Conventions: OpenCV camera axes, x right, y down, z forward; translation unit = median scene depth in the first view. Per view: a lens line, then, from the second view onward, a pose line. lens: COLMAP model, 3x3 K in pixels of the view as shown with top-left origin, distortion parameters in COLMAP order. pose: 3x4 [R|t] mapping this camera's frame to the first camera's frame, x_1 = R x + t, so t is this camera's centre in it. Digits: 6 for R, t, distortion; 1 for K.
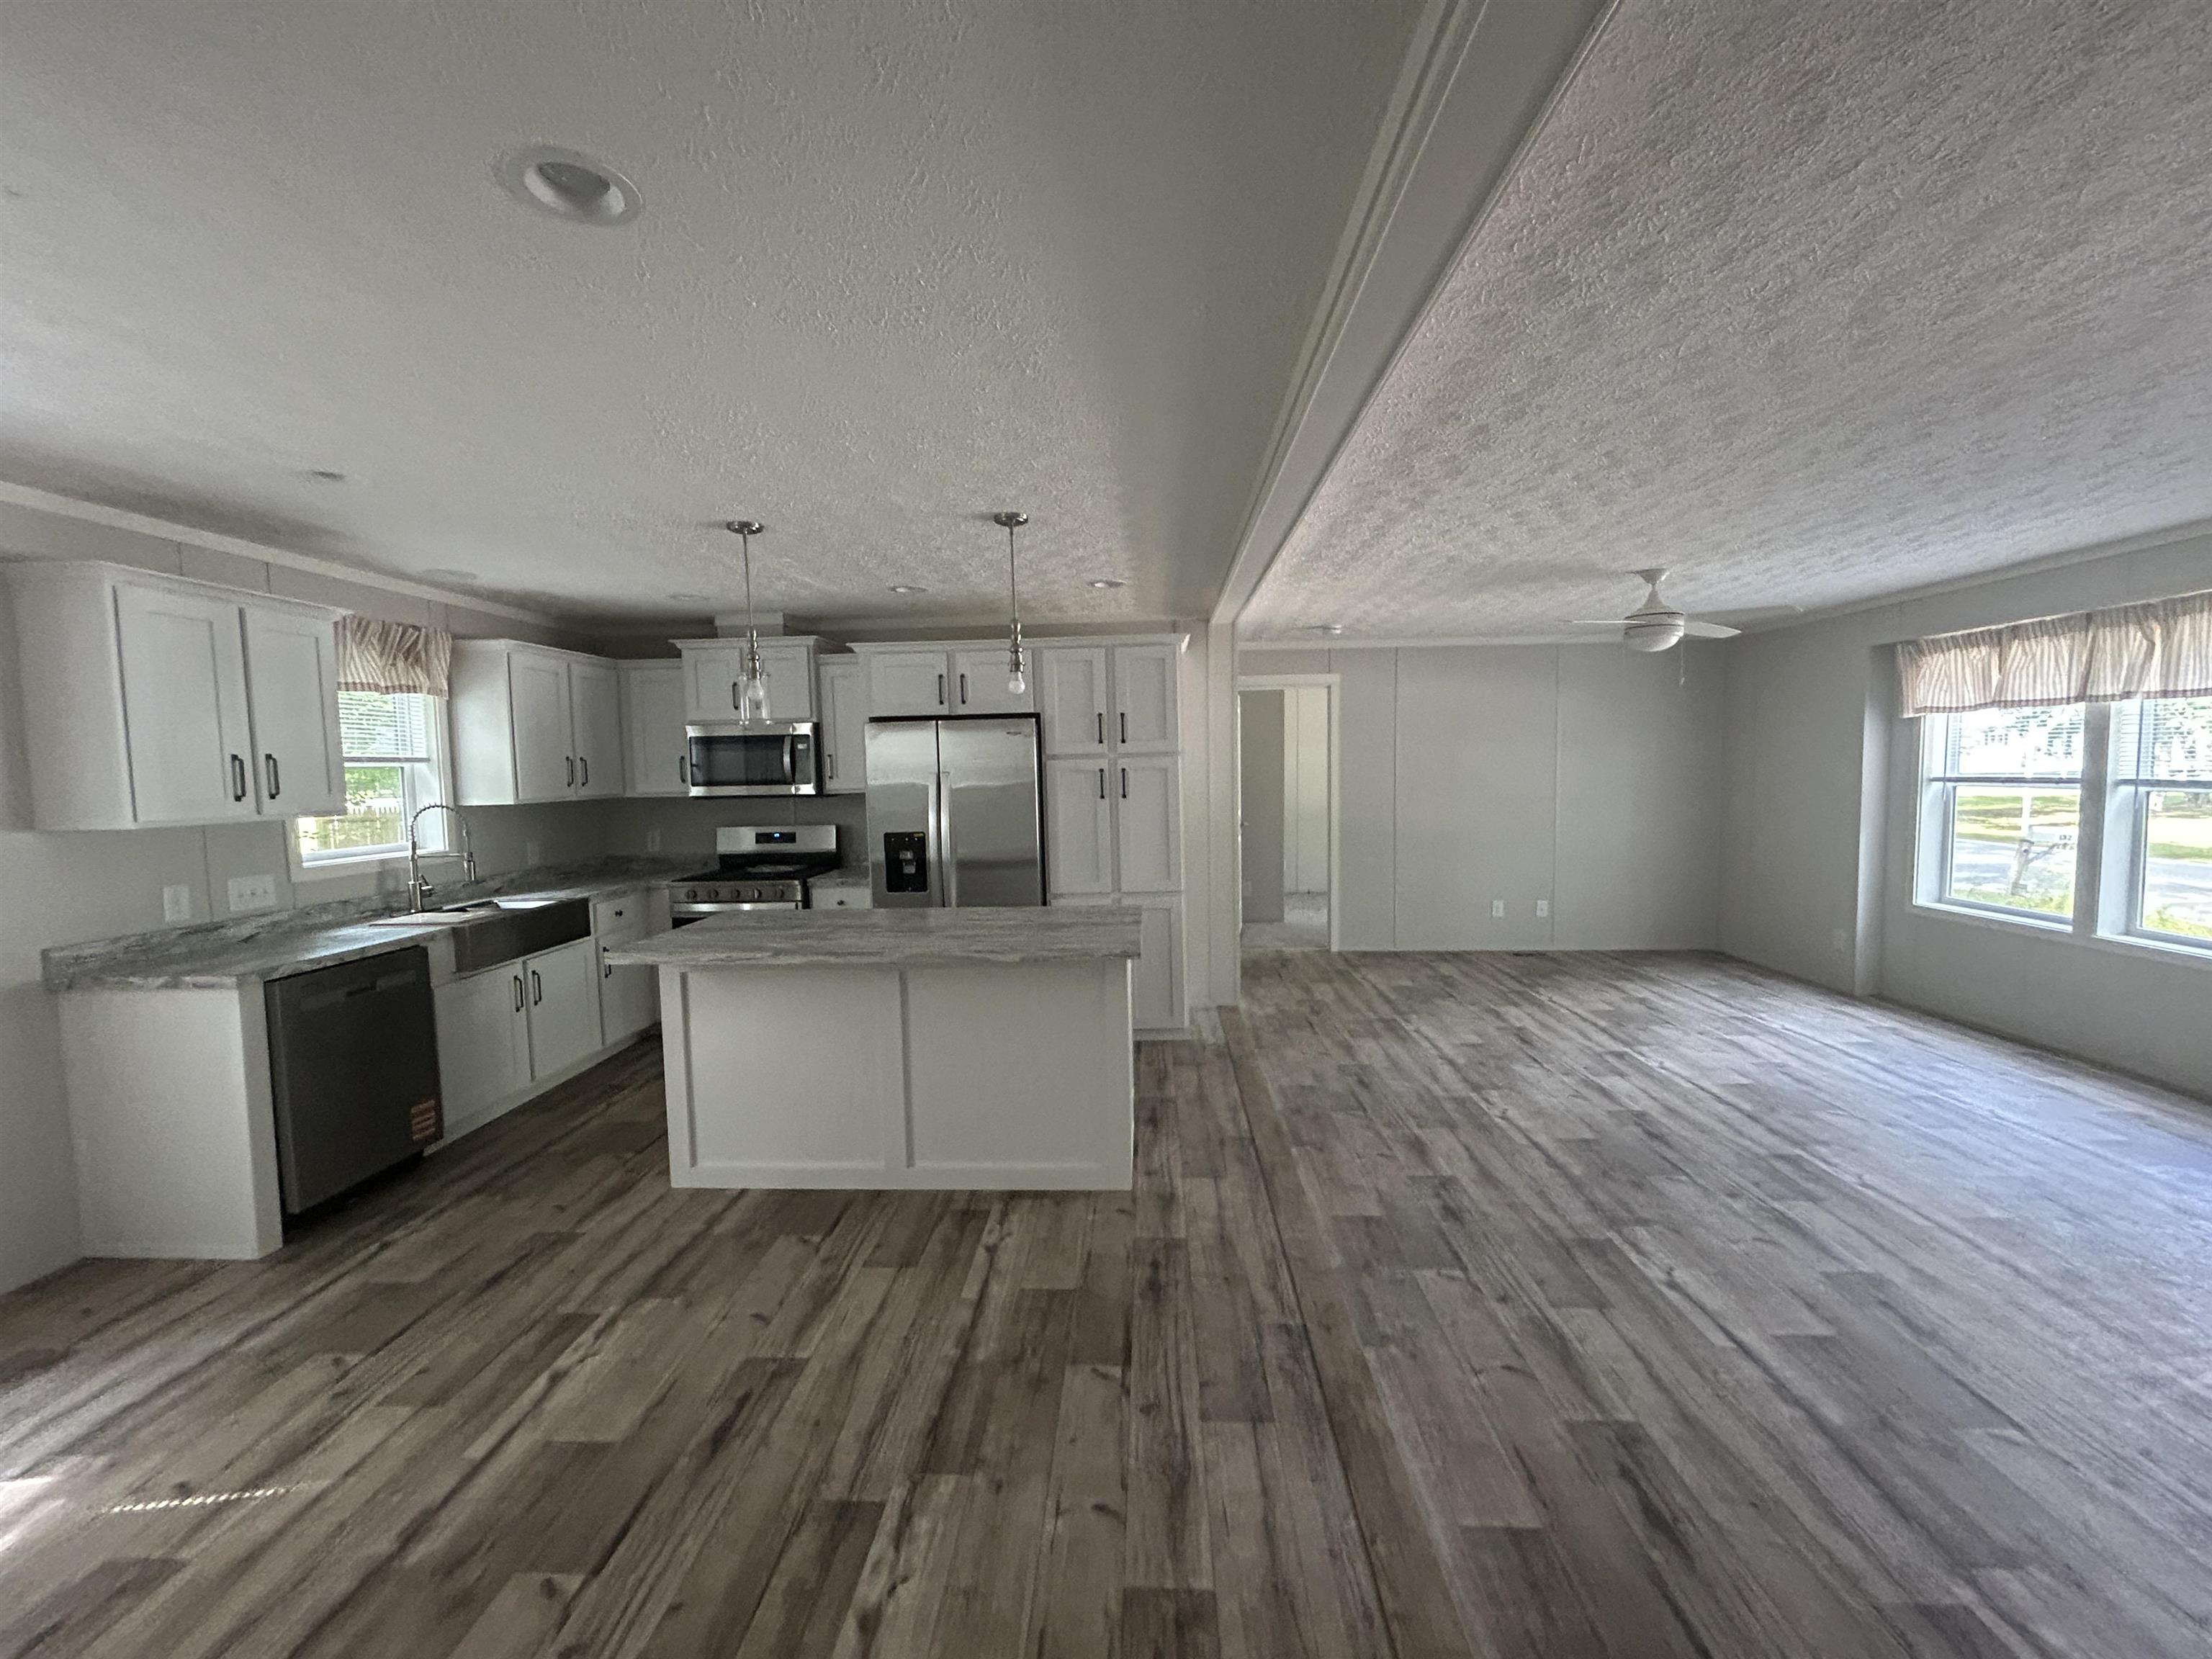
lens RADIAL K [[898.6, 0, 1102.2], [0, 898.6, 824.2], [0, 0, 1]] dist [0.001380, 0.001104]
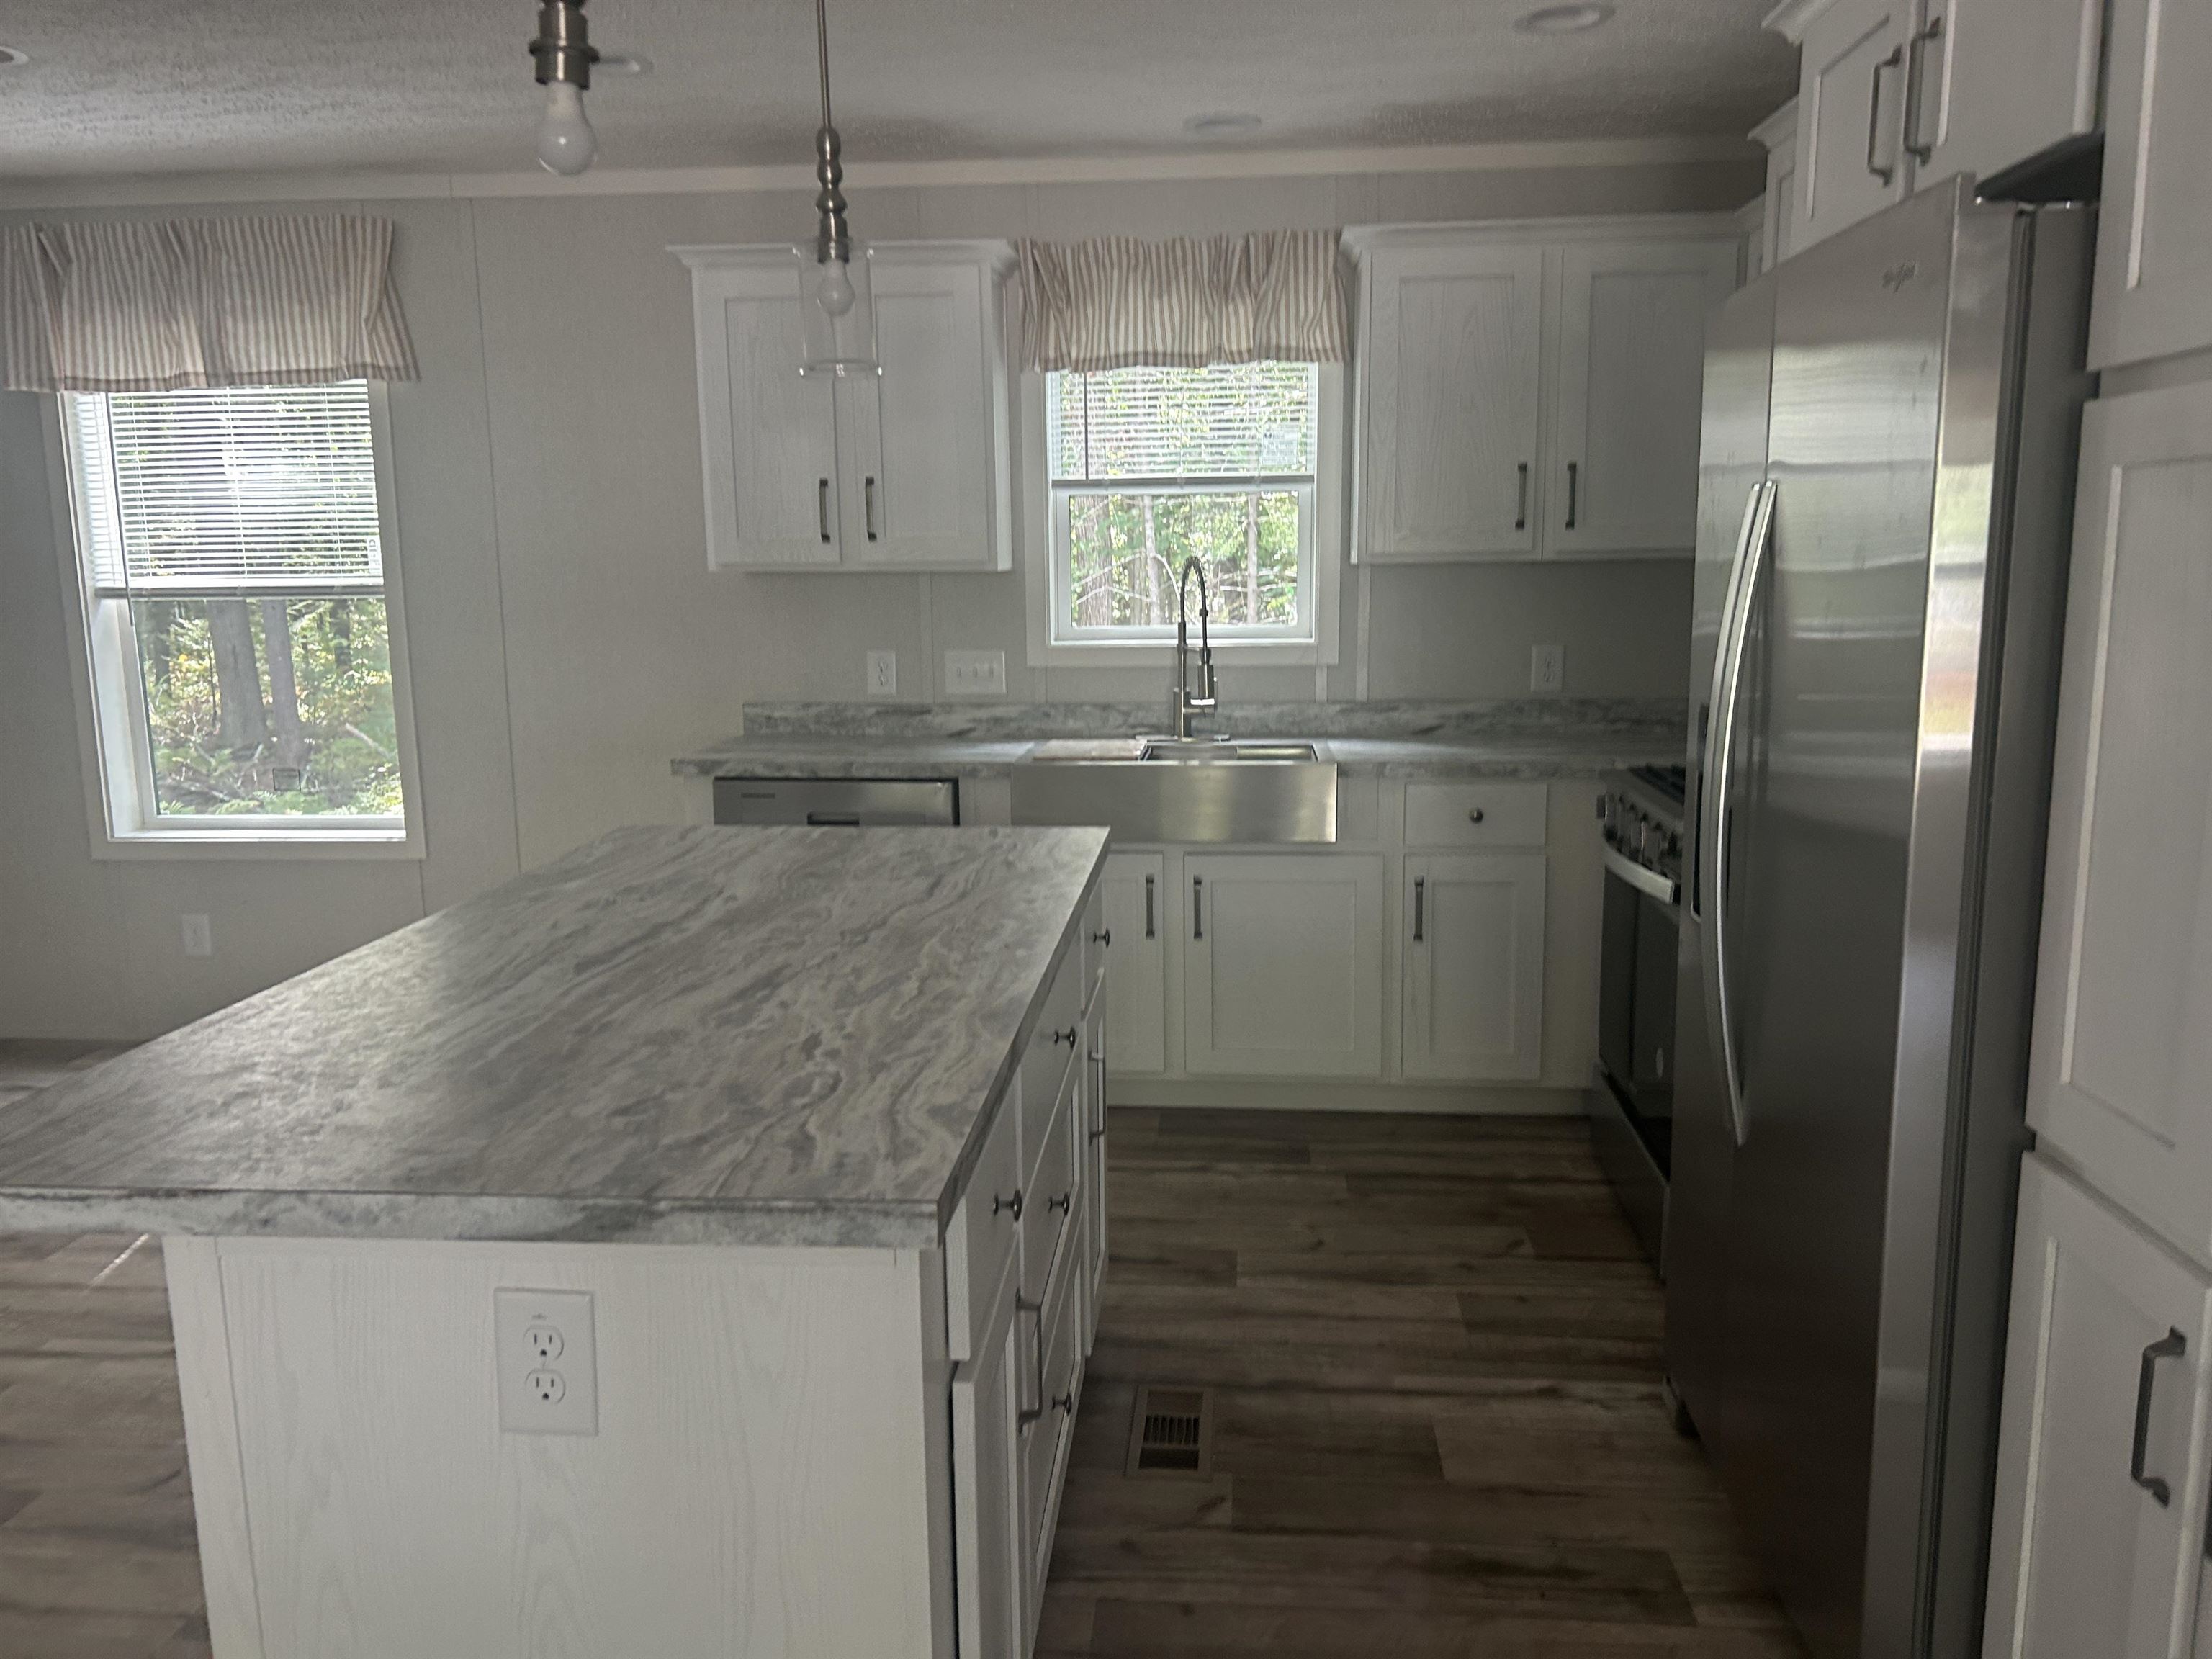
lens RADIAL K [[1664.4, 0, 1100.2], [0, 1664.4, 835.3], [0, 0, 1]] dist [0.138335, -0.302676]
pose [[-0.027826, 0.188408, -0.981697, 0.370694], [-0.052377, 0.980453, 0.189654, -0.051188], [0.998240, 0.056695, -0.017414, 1.027064]]
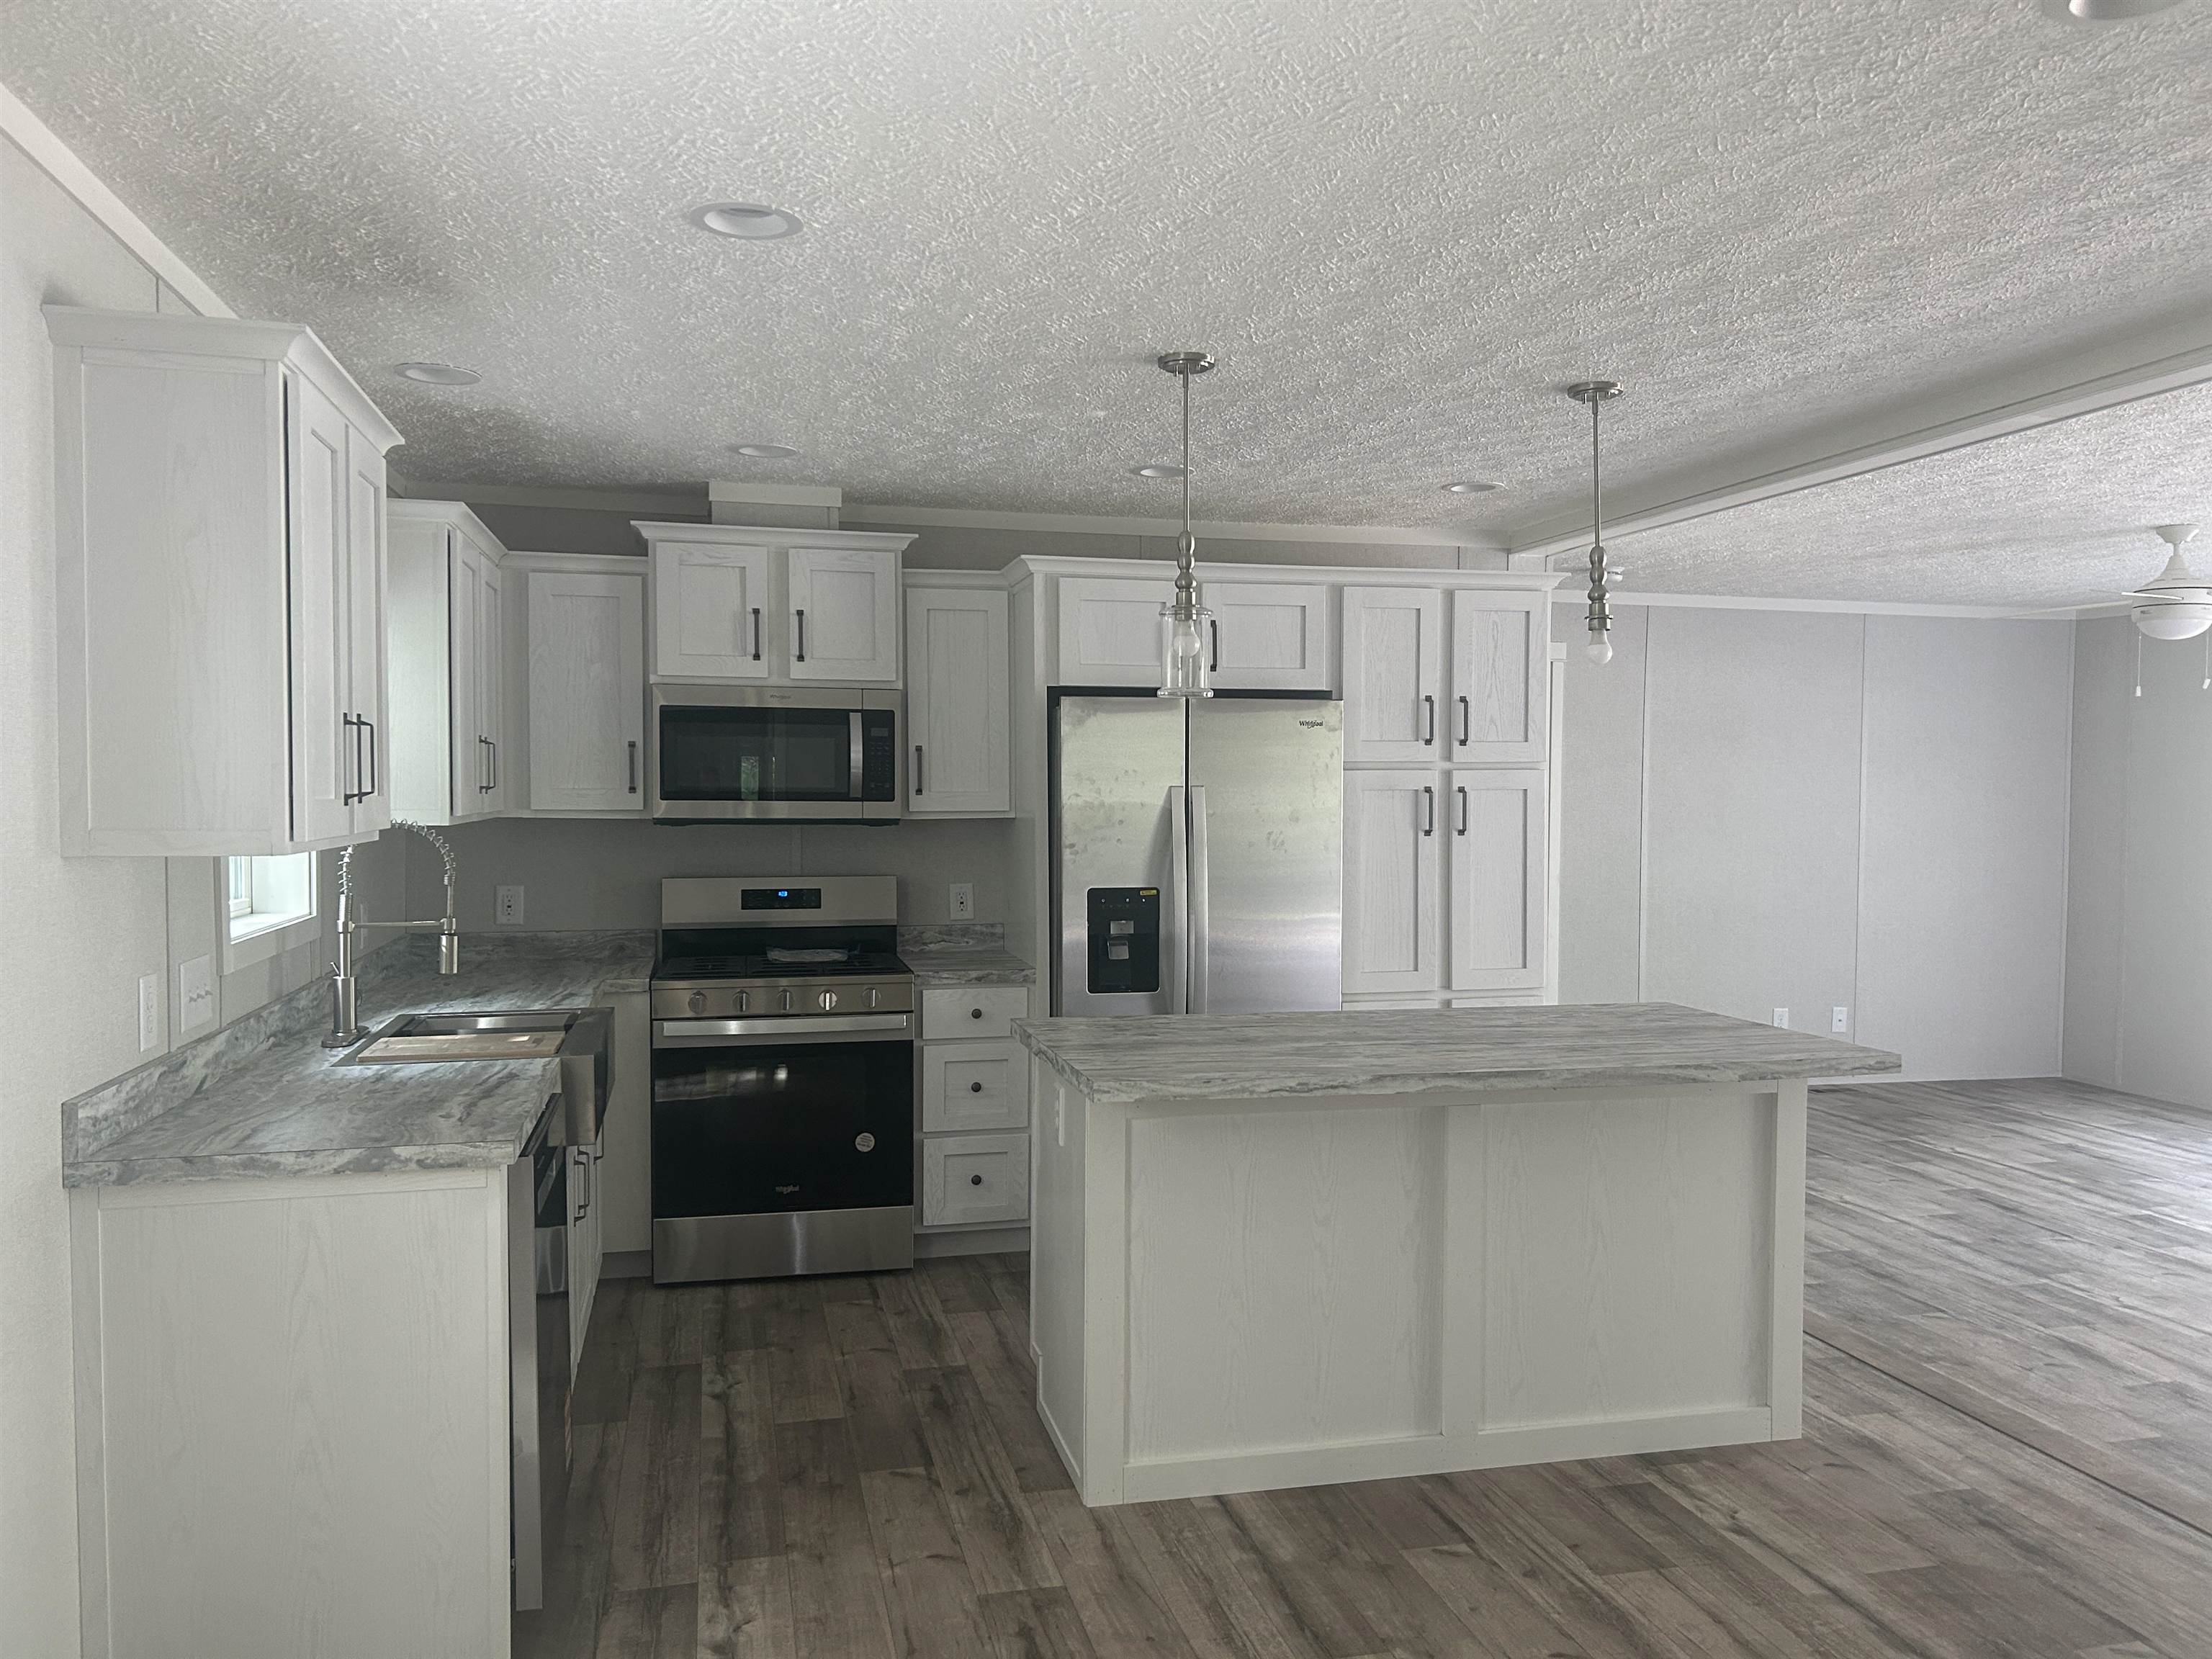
lens RADIAL K [[1668.5, 0, 1130.5], [0, 1668.5, 838.8], [0, 0, 1]] dist [0.076136, -0.080080]
pose [[0.955215, 0.017507, 0.295396, -0.665639], [-0.007409, 0.999350, -0.035269, 0.018965], [-0.295821, 0.031501, 0.954724, -0.028308]]
